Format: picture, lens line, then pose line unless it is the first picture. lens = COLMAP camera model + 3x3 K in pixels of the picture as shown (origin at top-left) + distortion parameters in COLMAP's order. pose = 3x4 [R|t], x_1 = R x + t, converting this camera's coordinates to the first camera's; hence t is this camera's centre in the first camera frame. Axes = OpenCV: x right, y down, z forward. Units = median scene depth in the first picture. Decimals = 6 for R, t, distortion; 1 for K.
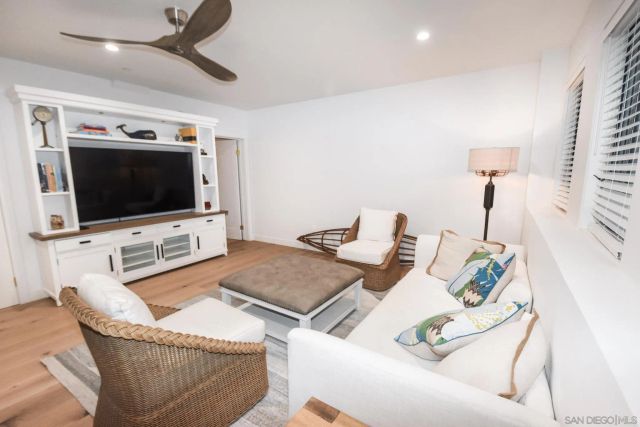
lens RADIAL K [[287.9, 0, 316.0], [0, 287.9, 222.3], [0, 0, 1]] dist [0.035688, -0.023954]
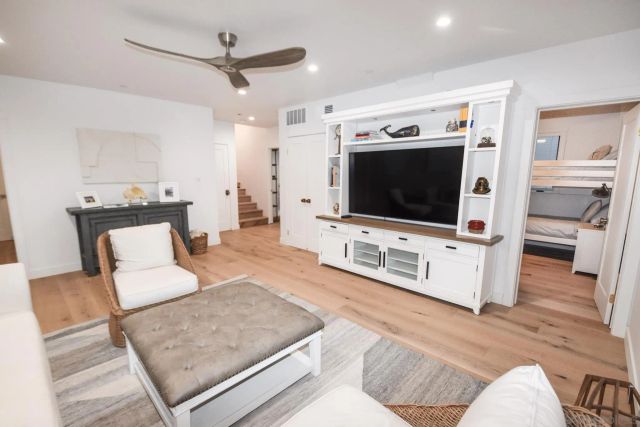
lens RADIAL K [[287.9, 0, 316.0], [0, 287.9, 222.3], [0, 0, 1]] dist [0.035688, -0.023954]
pose [[-0.188272, 0.173178, -0.966728, 0.370221], [-0.177725, 0.962072, 0.206957, -0.163134], [0.965902, 0.210776, -0.150353, 0.899482]]
